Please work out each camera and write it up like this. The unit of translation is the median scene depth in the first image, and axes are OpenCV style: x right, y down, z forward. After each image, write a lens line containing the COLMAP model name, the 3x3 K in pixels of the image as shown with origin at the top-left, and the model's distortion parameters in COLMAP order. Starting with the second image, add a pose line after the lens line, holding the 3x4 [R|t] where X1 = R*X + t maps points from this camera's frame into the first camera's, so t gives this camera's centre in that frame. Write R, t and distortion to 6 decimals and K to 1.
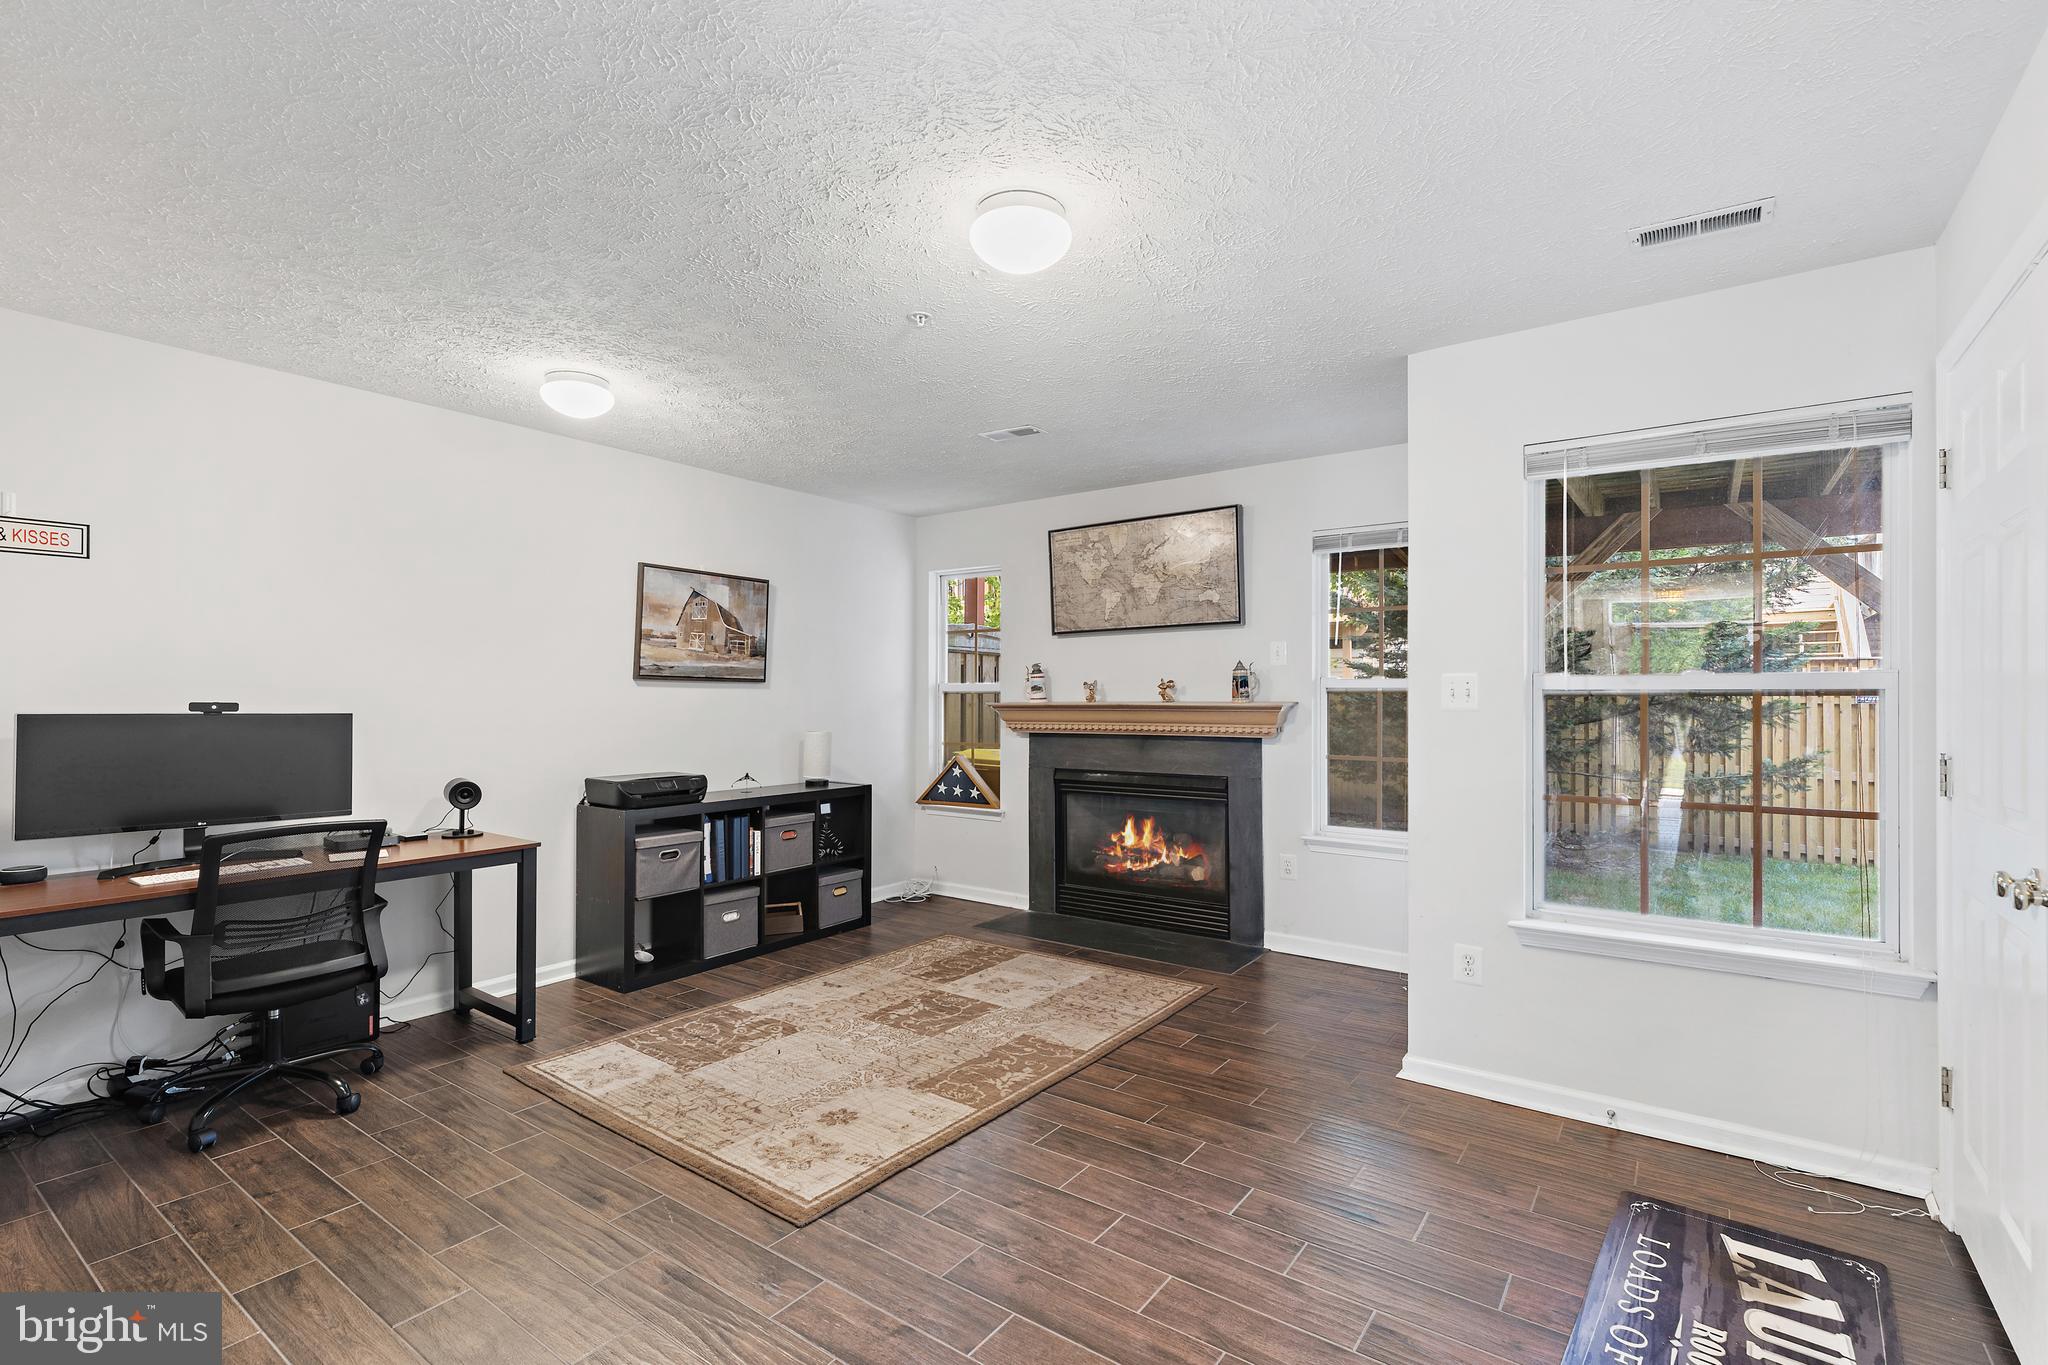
lens RADIAL K [[939.0, 0, 1030.8], [0, 939.0, 691.5], [0, 0, 1]] dist [0.013966, -0.002952]
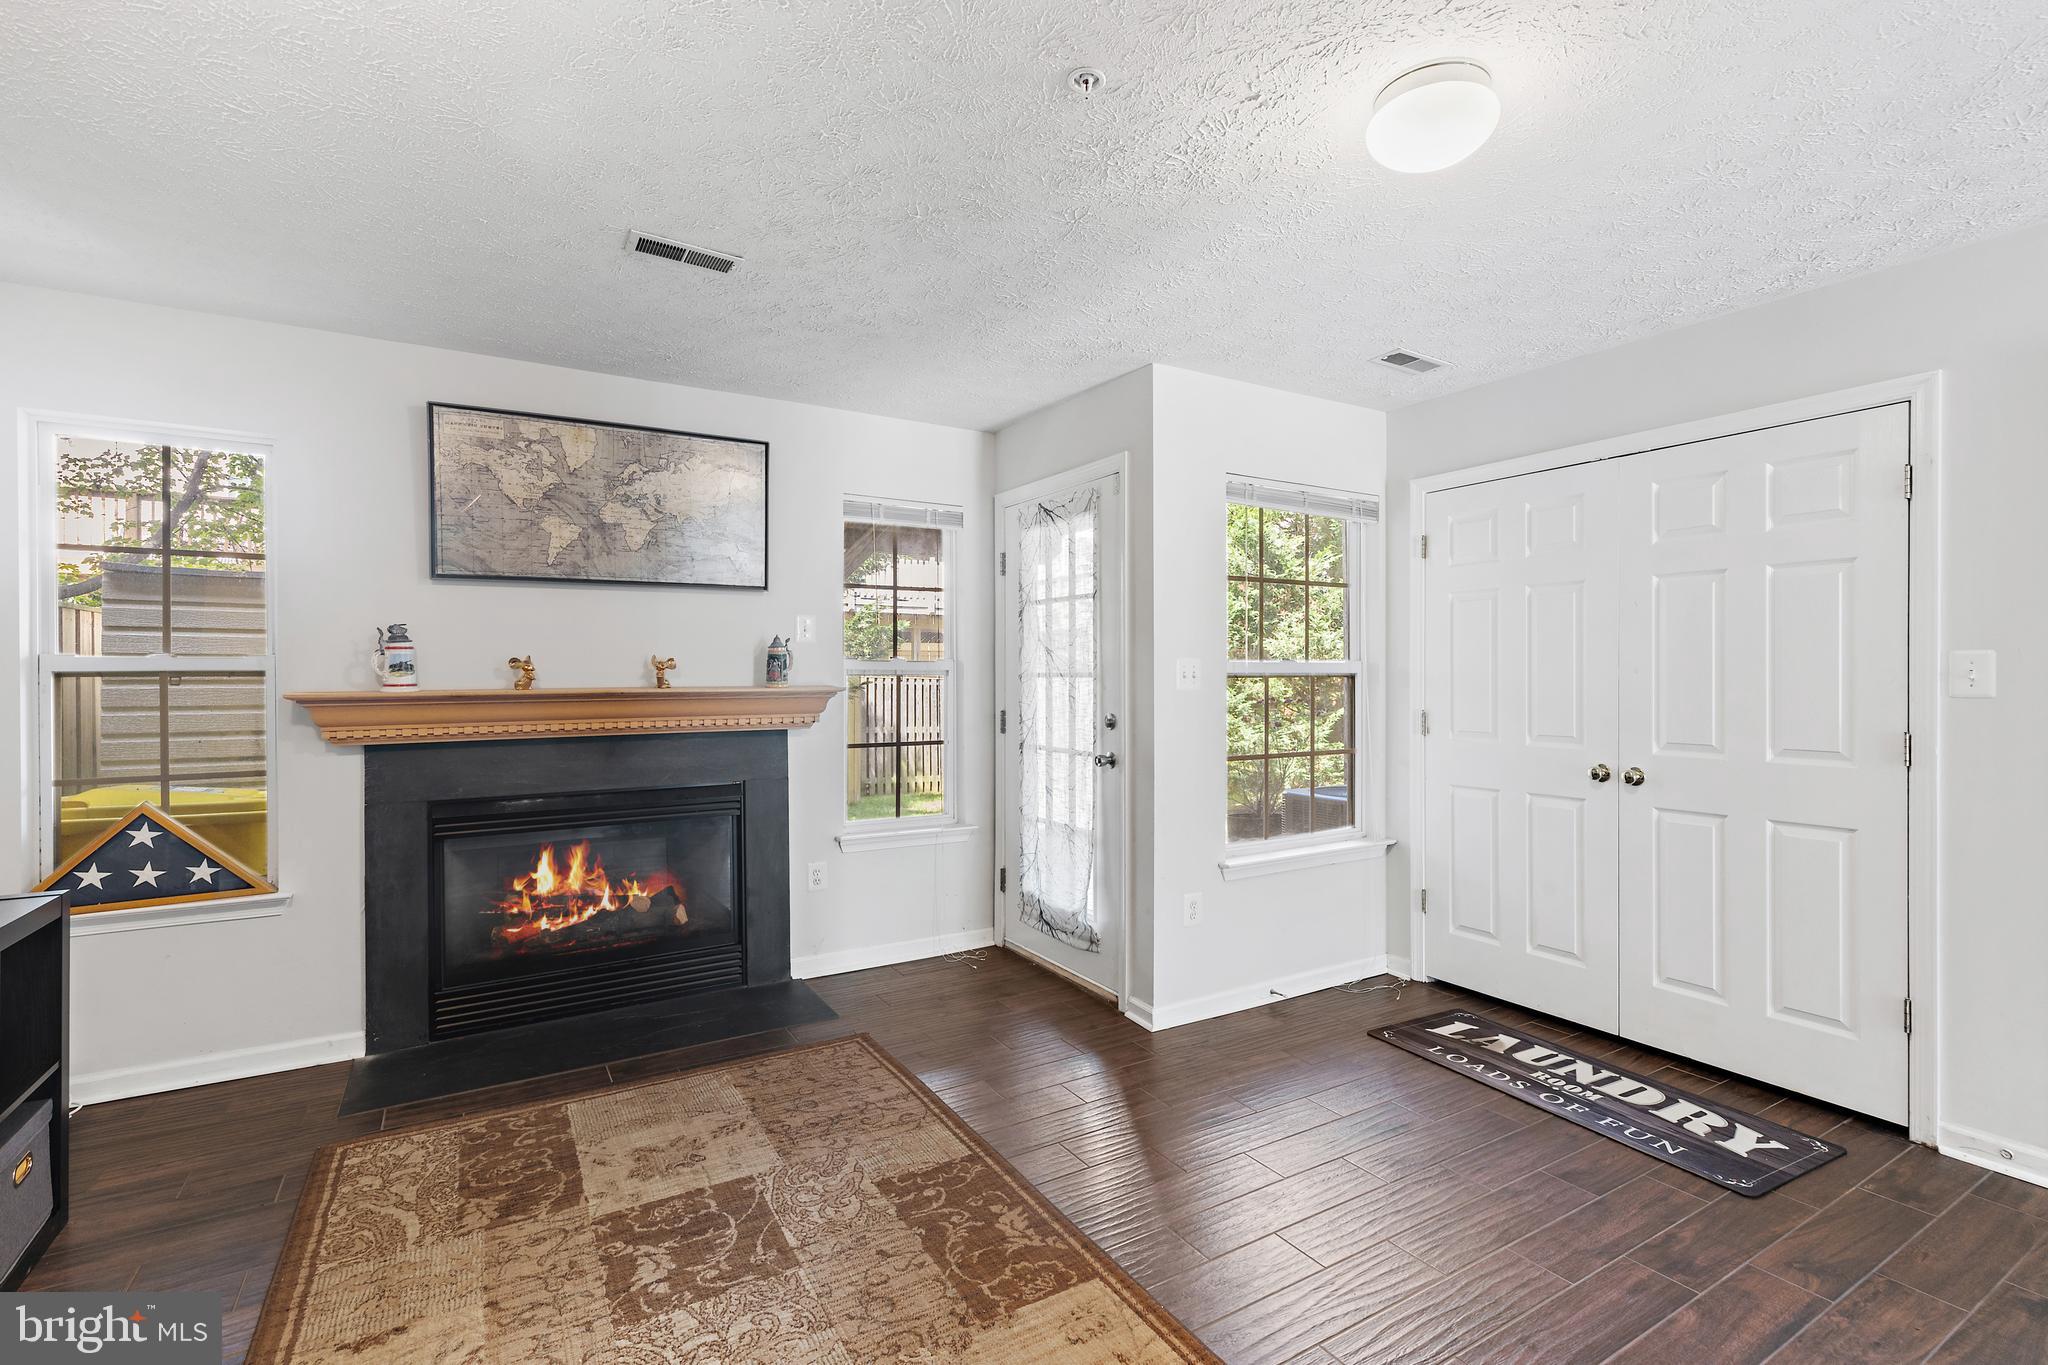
lens RADIAL K [[939.0, 0, 1034.9], [0, 939.0, 676.8], [0, 0, 1]] dist [0.013966, -0.002952]
pose [[0.386000, -0.004962, 0.922485, -0.444643], [-0.003579, 0.999970, 0.006877, -0.003387], [-0.922492, -0.005956, 0.385971, 0.481337]]
